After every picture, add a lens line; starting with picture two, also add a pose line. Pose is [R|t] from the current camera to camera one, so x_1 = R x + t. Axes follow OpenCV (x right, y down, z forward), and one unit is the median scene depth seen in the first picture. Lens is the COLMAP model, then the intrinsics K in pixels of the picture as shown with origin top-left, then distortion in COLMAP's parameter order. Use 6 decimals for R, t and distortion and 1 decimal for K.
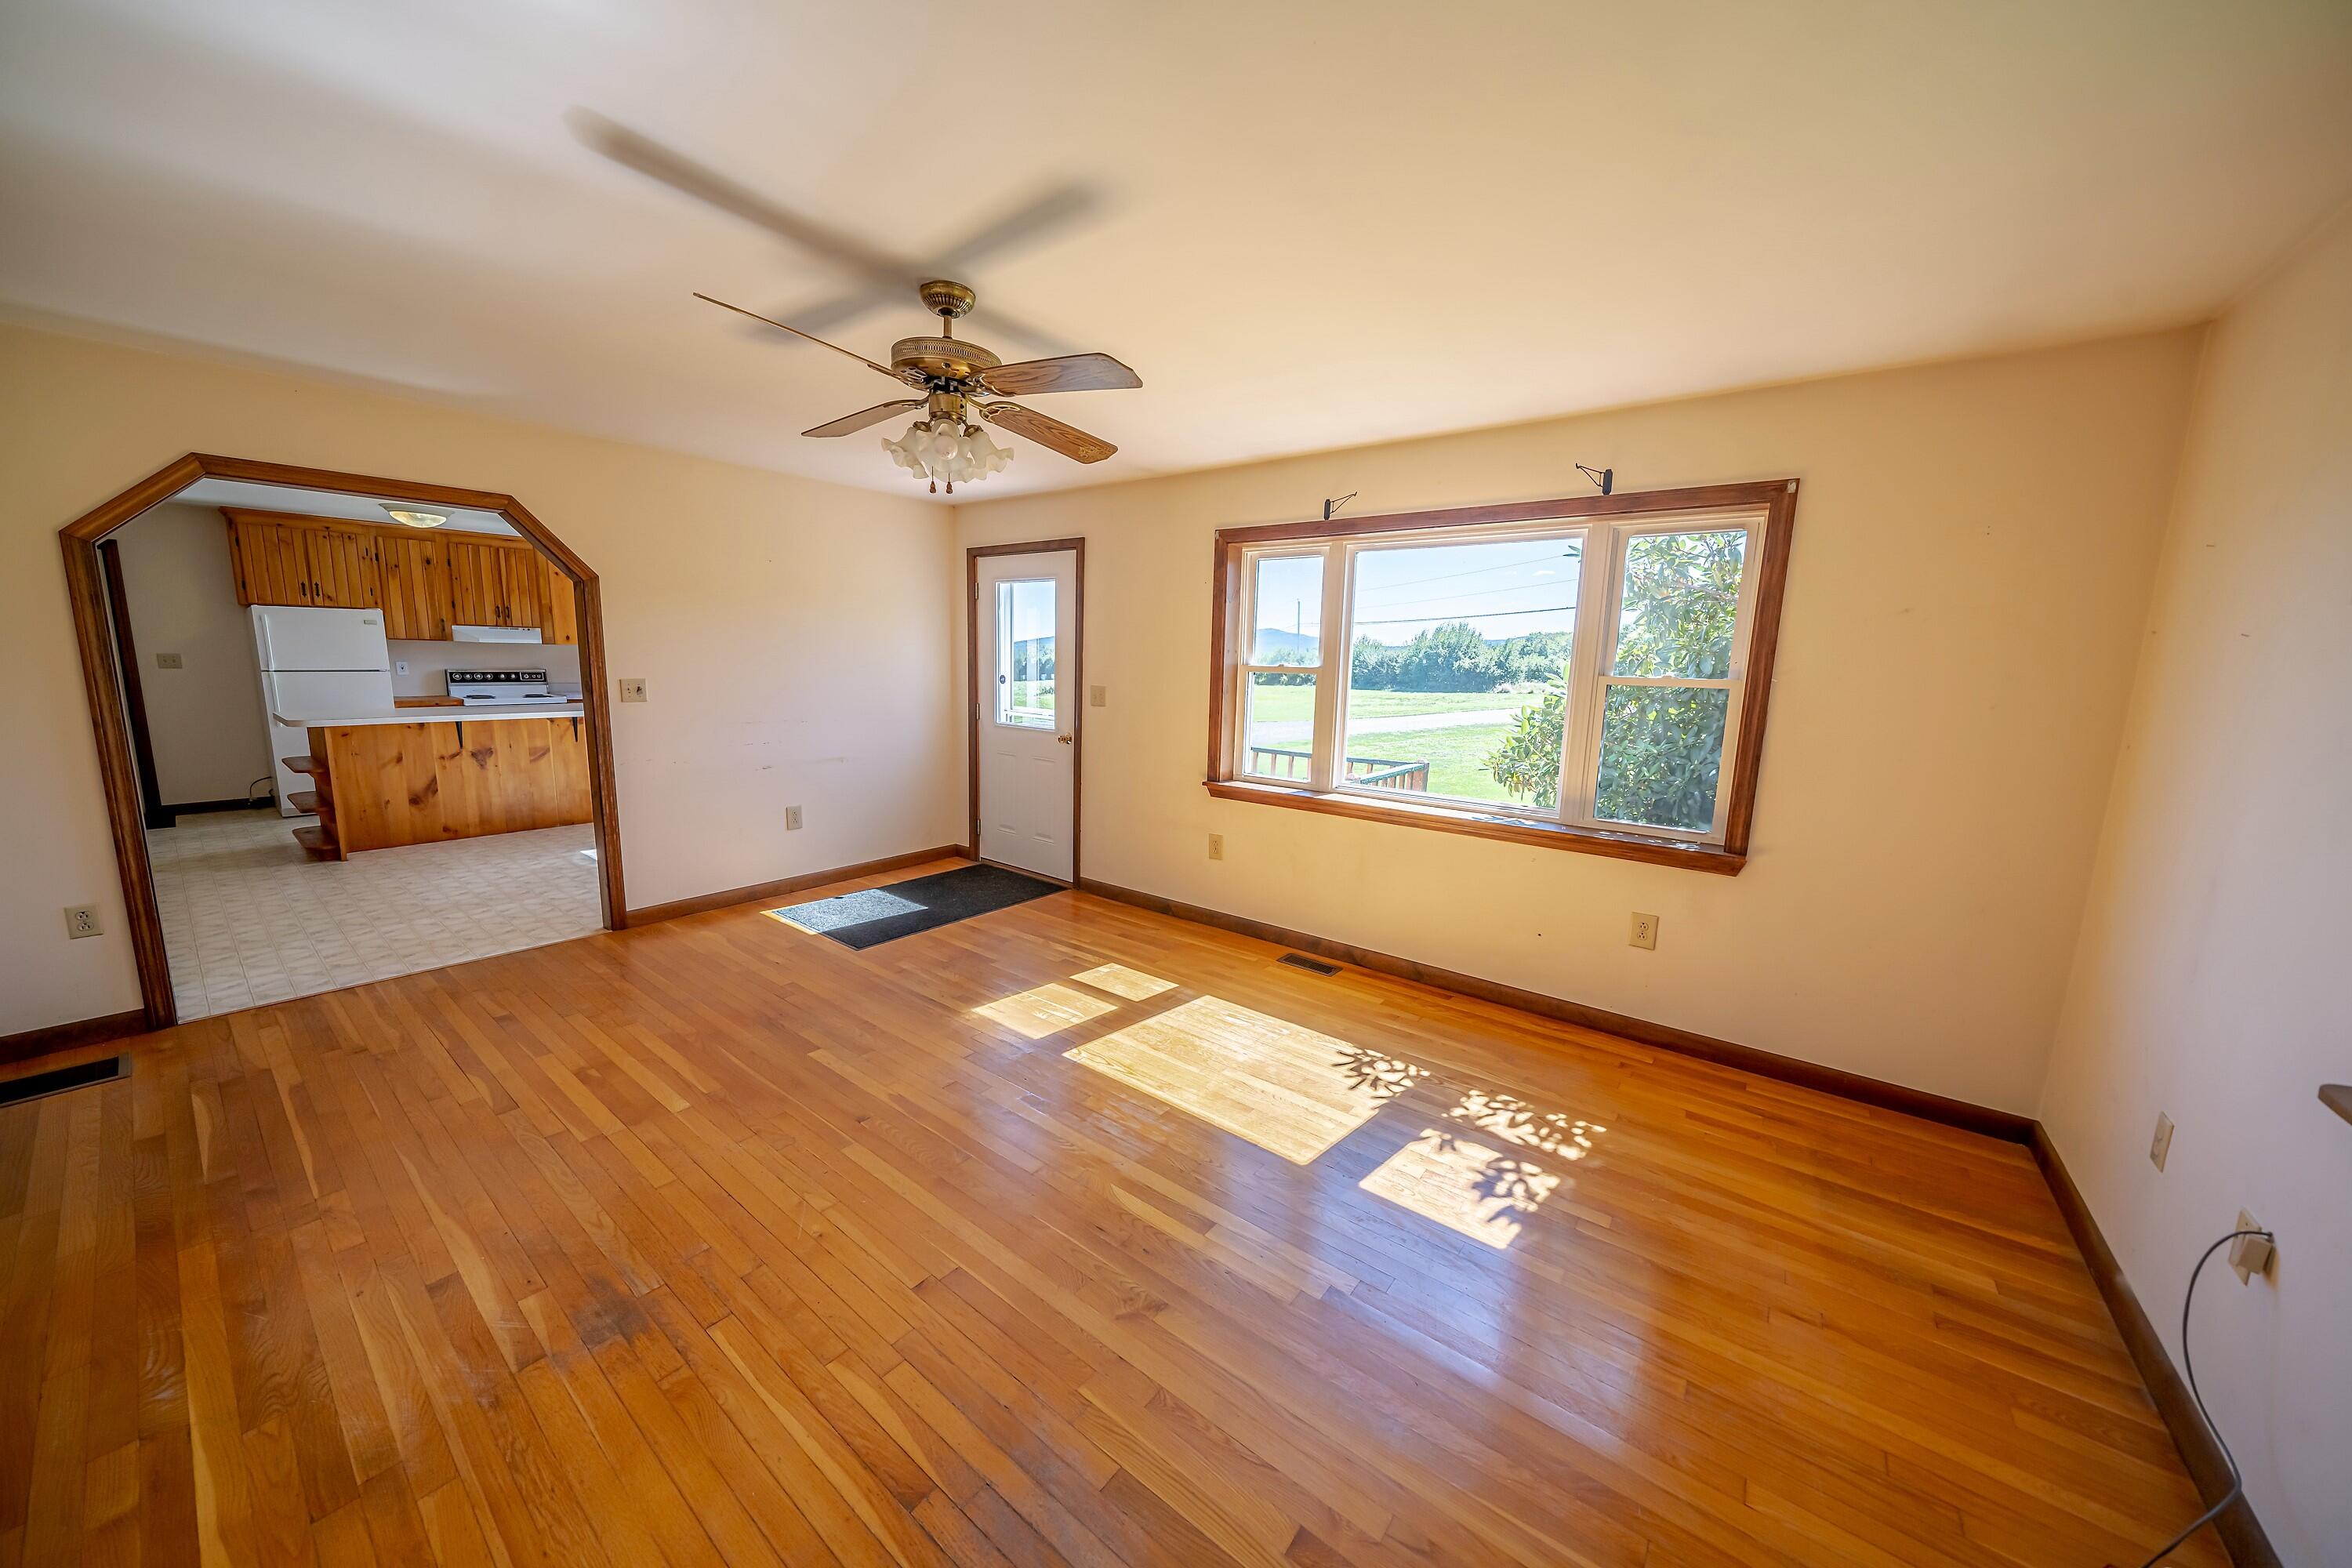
lens RADIAL K [[799.1, 0, 1133.5], [0, 799.1, 780.2], [0, 0, 1]] dist [-0.004267, -0.000180]
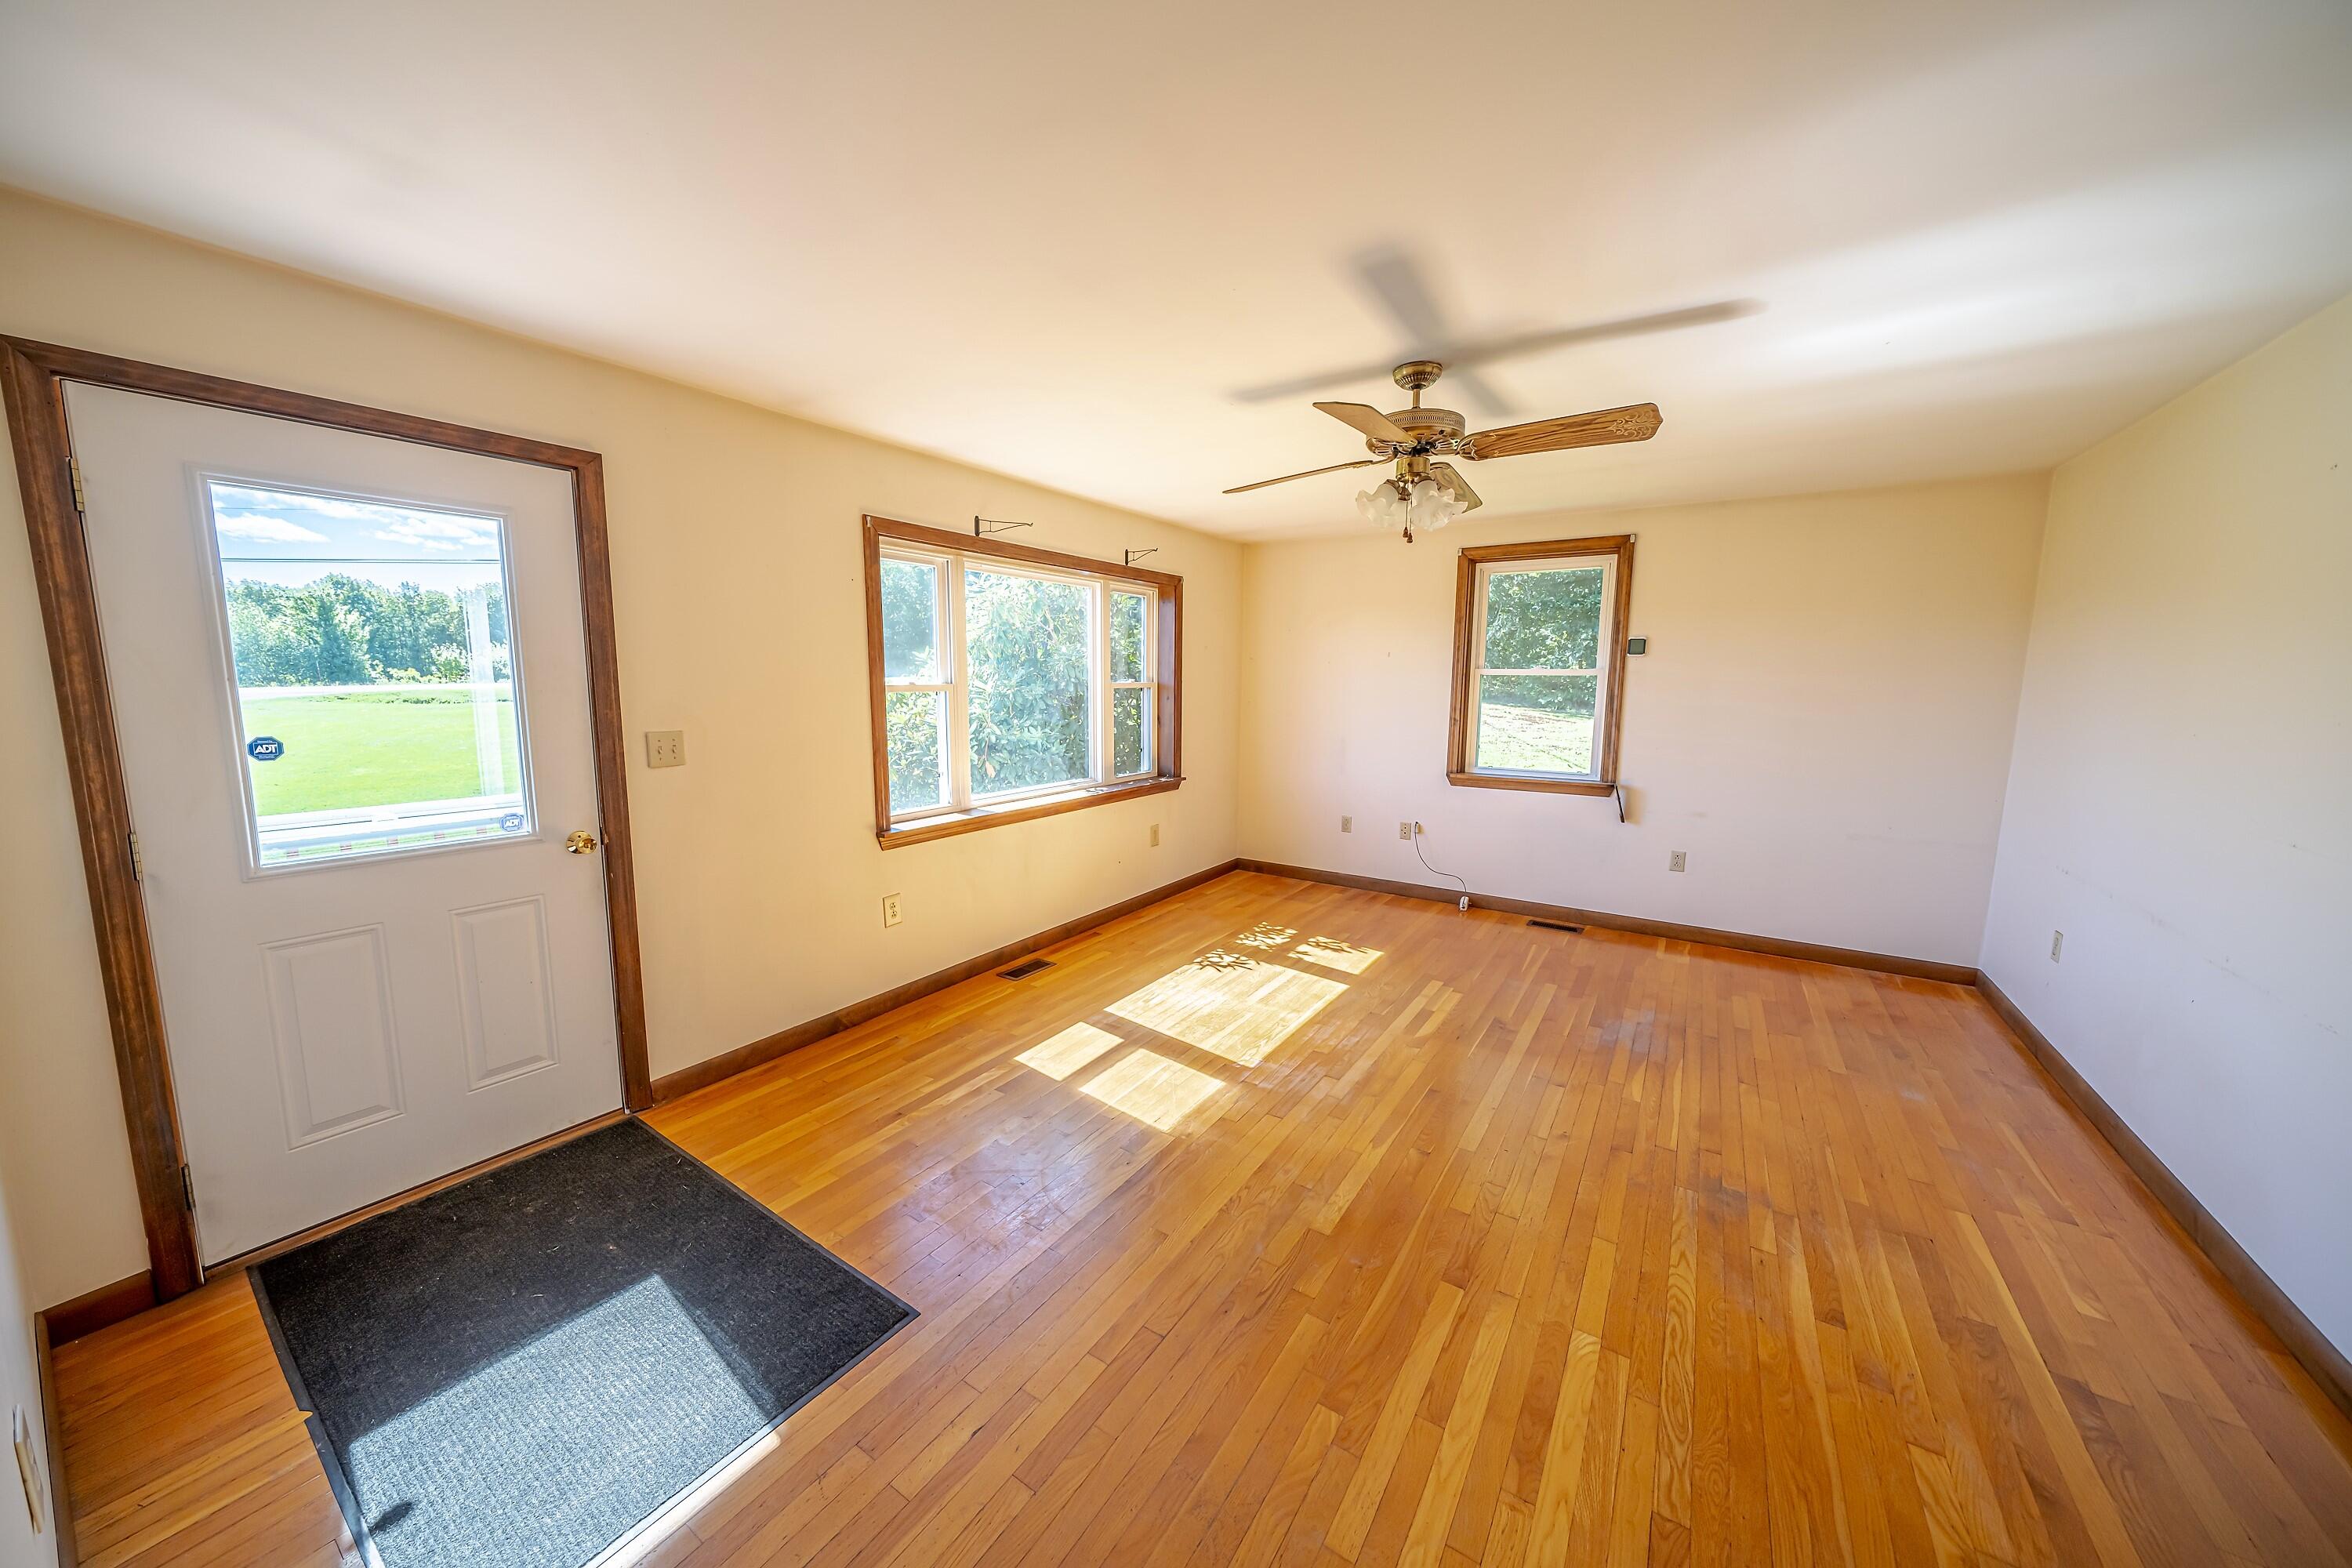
lens RADIAL K [[799.1, 0, 1193.8], [0, 799.1, 778.5], [0, 0, 1]] dist [-0.004267, -0.000180]
pose [[-0.106745, -0.154190, 0.982258, -0.983476], [0.143029, 0.975247, 0.168632, -0.194391], [-0.983945, 0.158492, -0.082049, 1.043461]]
